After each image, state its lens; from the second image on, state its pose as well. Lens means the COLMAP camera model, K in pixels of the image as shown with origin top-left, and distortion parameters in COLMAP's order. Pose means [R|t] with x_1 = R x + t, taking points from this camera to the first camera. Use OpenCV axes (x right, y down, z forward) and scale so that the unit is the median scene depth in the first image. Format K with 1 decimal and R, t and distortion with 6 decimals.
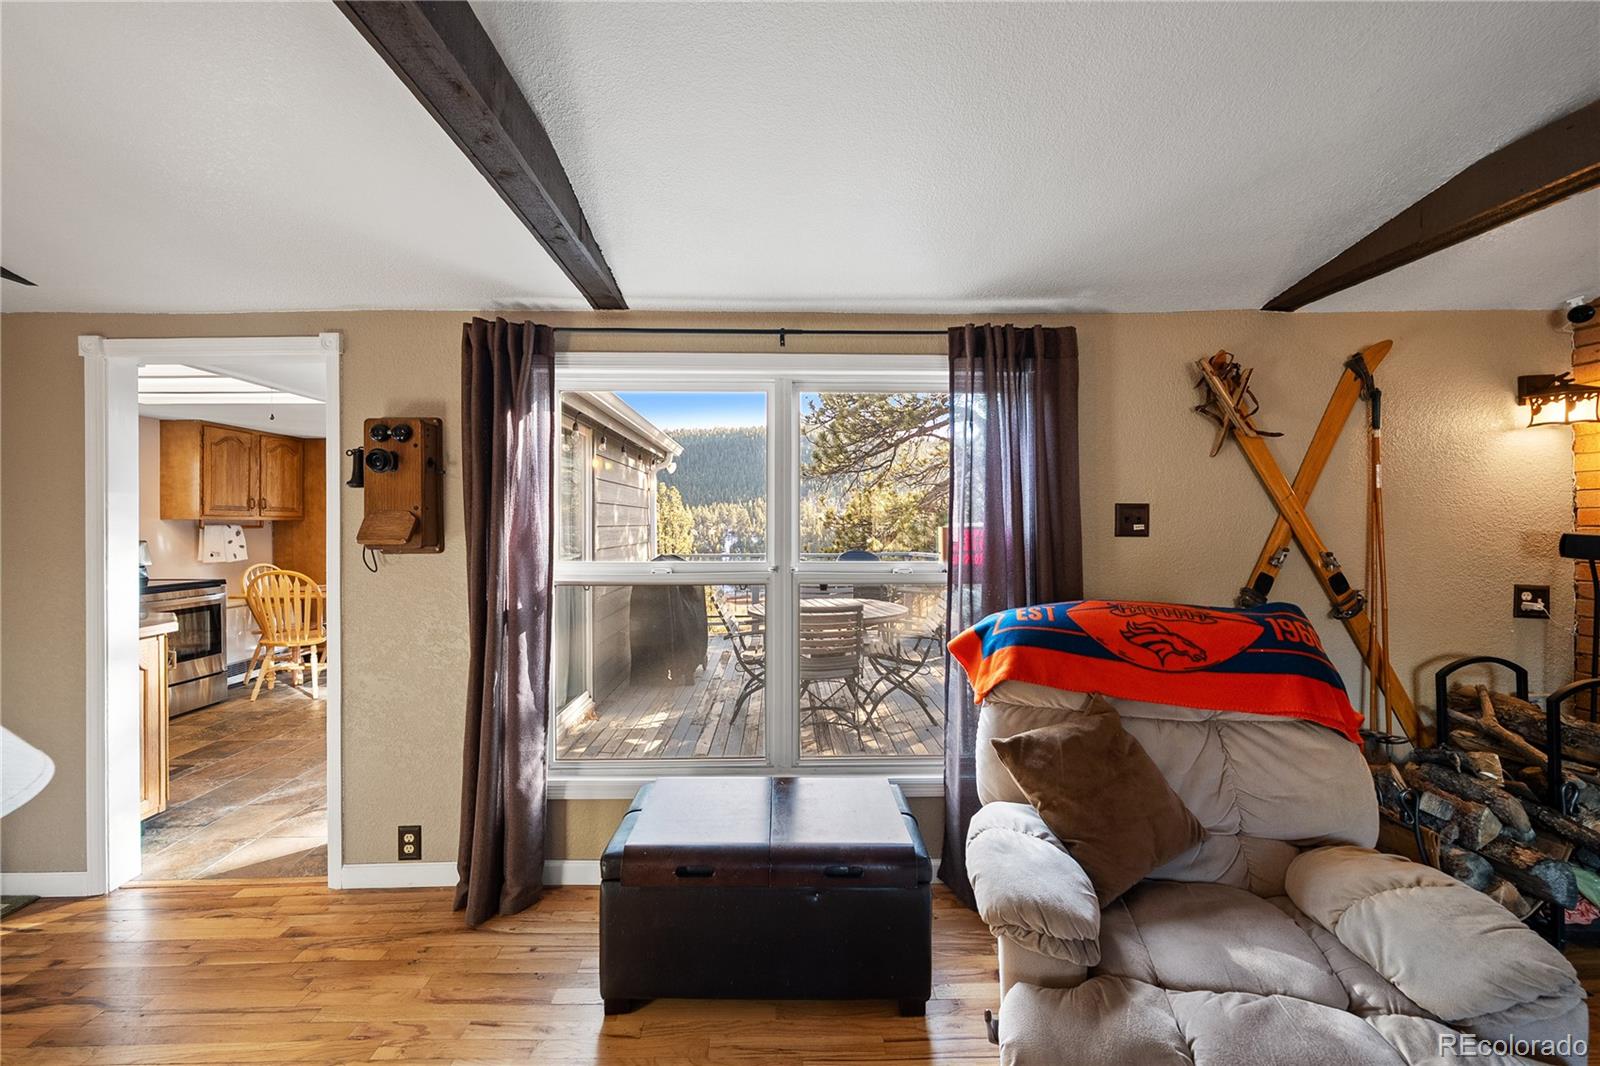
lens RADIAL K [[612.5, 0, 791.4], [0, 612.5, 525.0], [0, 0, 1]] dist [-0.001926, 0.000055]
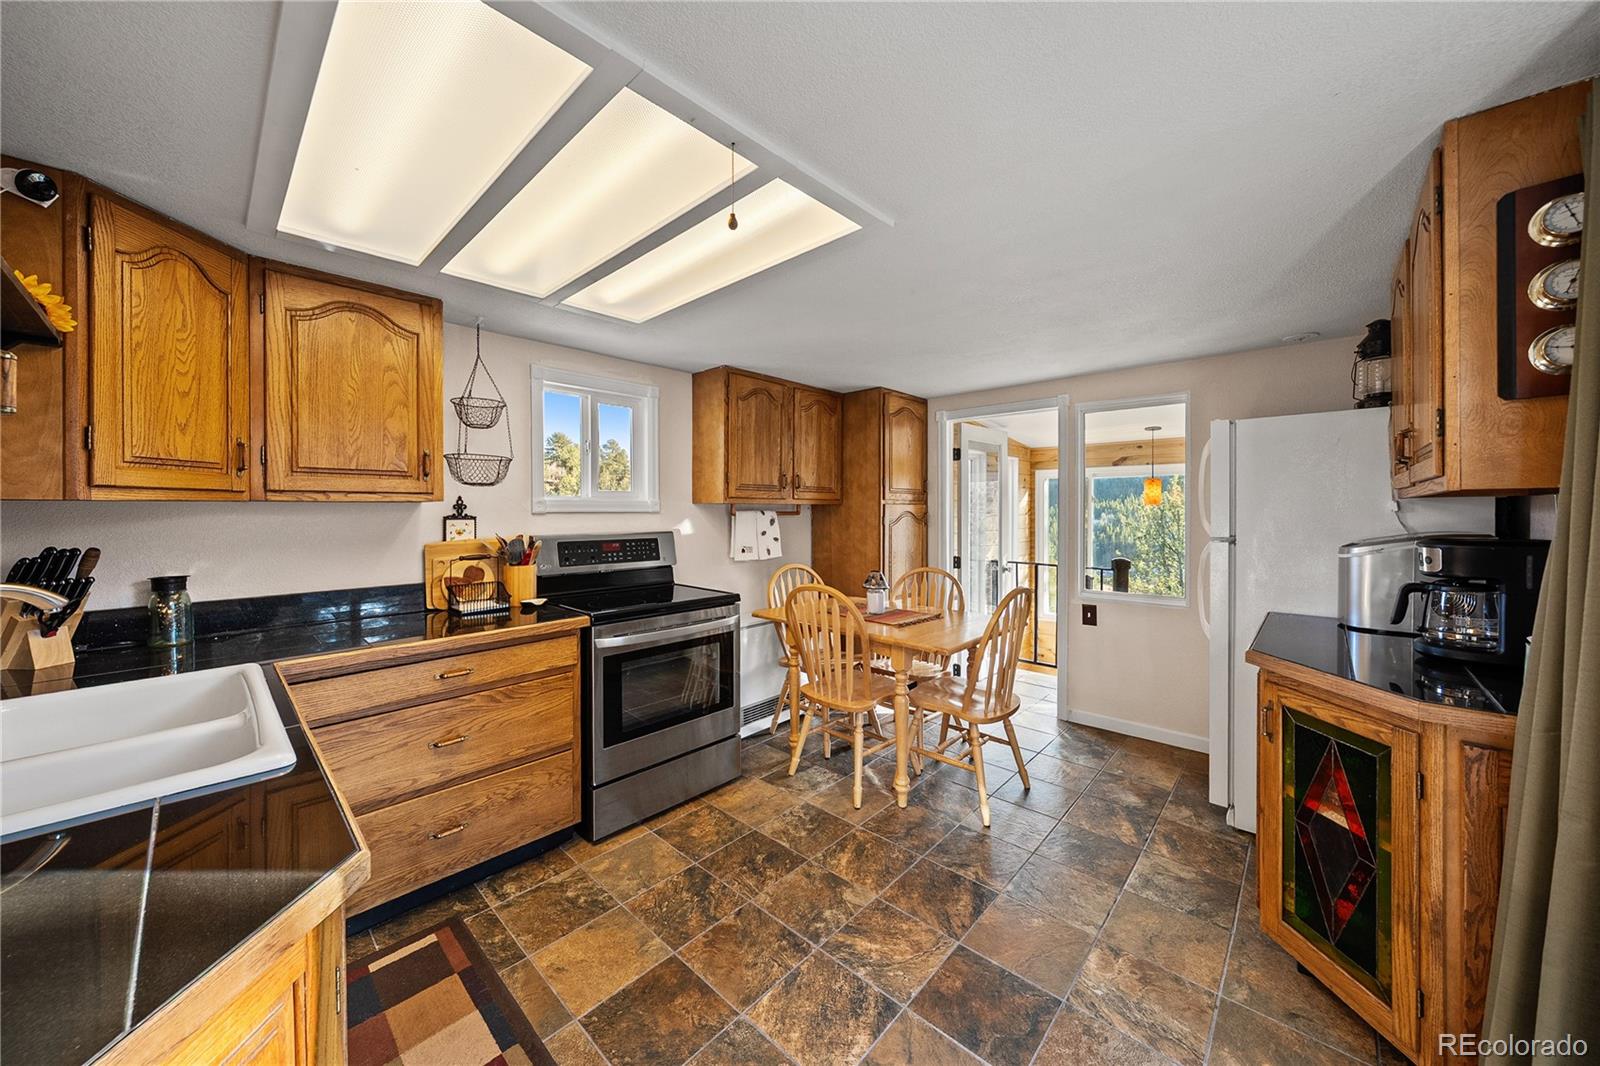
lens RADIAL K [[550.0, 0, 792.9], [0, 550.0, 519.6], [0, 0, 1]] dist [-0.000527, -0.000298]
pose [[0.699911, 0.020120, -0.713947, -0.414930], [-0.006900, 0.999747, 0.021410, -0.003894], [0.714197, -0.010059, 0.699873, 0.561173]]
